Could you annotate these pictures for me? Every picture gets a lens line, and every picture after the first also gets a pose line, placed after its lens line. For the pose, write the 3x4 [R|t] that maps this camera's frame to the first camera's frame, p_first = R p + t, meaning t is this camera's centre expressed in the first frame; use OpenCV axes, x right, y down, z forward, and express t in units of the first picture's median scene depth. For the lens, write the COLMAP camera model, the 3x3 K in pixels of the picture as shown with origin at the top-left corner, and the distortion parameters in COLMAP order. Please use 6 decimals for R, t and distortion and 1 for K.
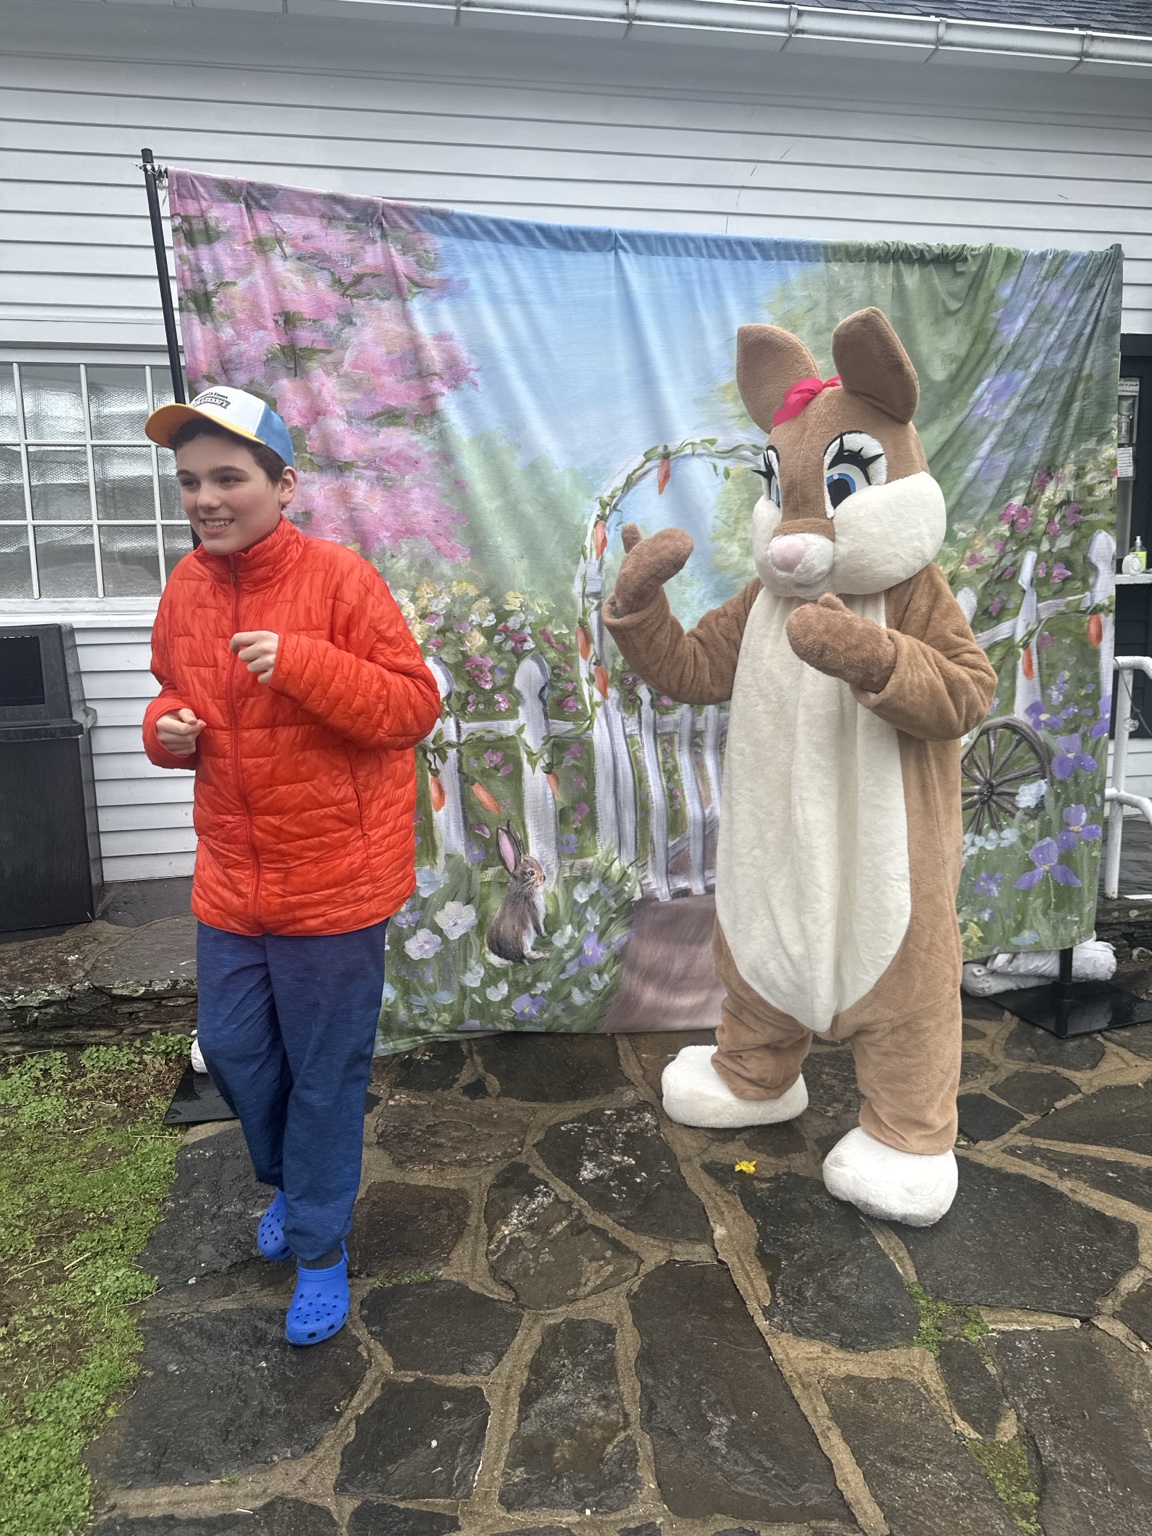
lens RADIAL K [[1078.7, 0, 564.8], [0, 1078.7, 772.6], [0, 0, 1]] dist [0.024372, -0.031459]
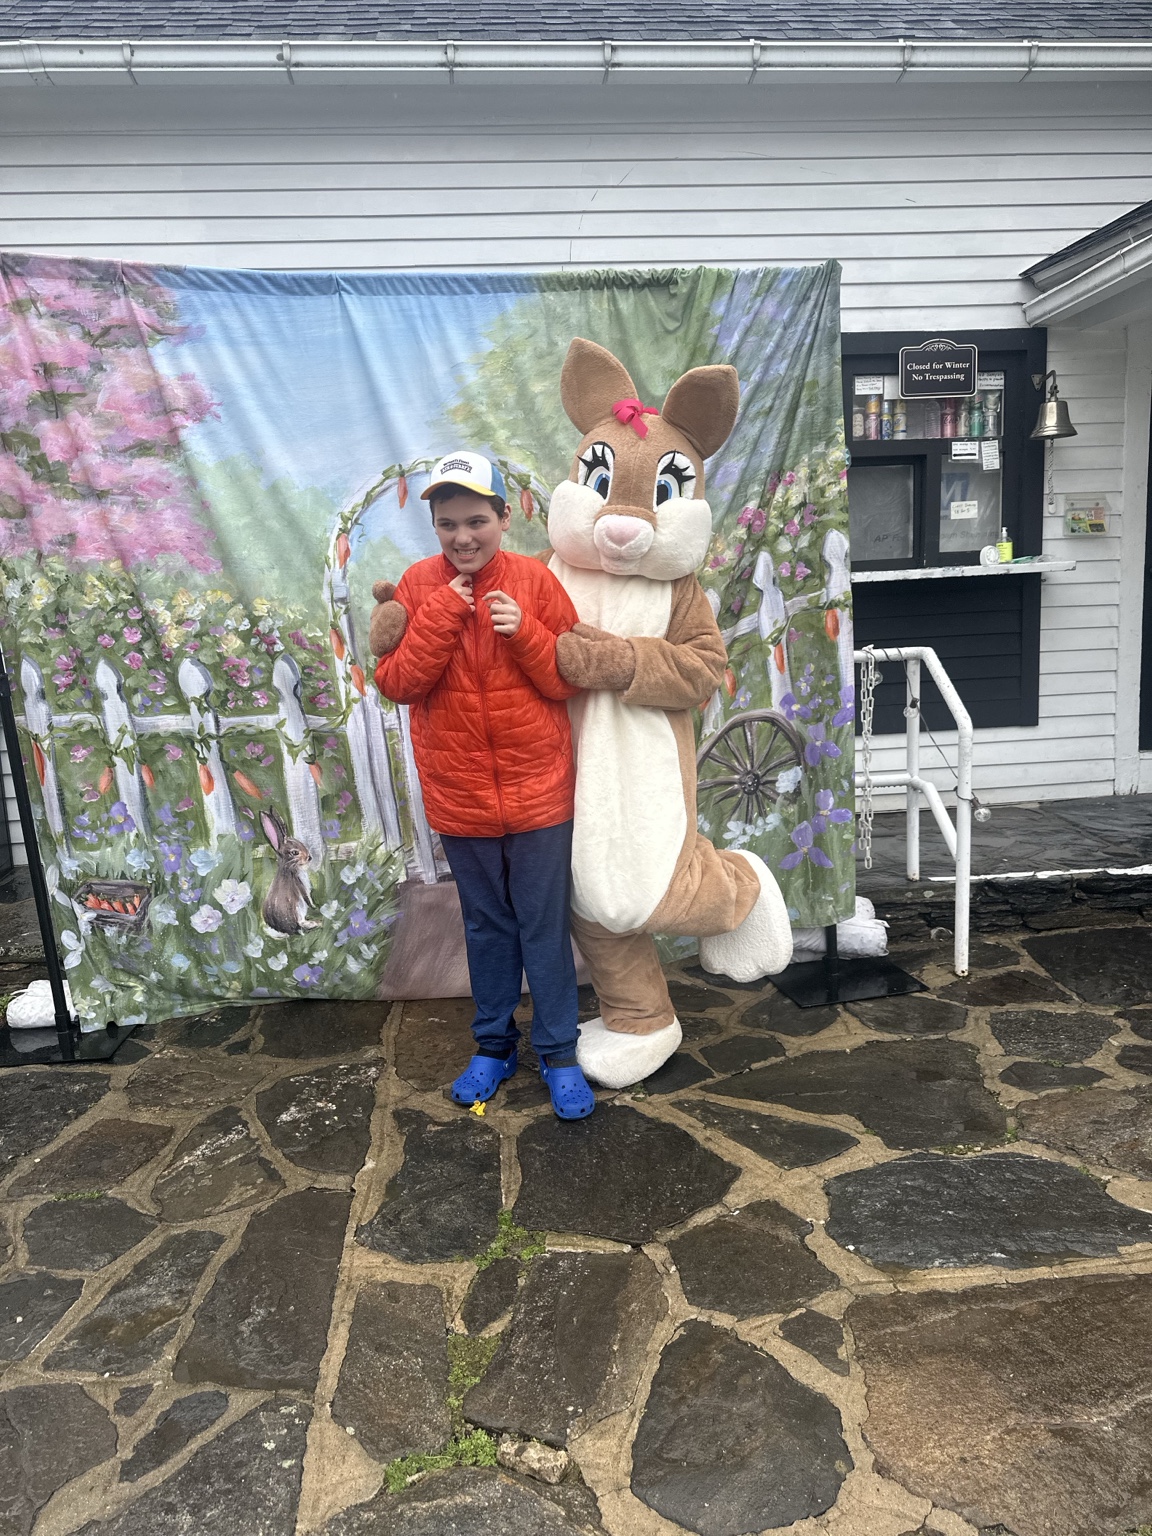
lens RADIAL K [[1078.7, 0, 576.8], [0, 1078.7, 766.2], [0, 0, 1]] dist [0.024372, -0.031459]
pose [[0.995421, -0.009135, -0.095152, 0.384198], [0.008564, 0.999943, -0.006412, 0.014542], [0.095205, 0.005568, 0.995442, -0.082435]]
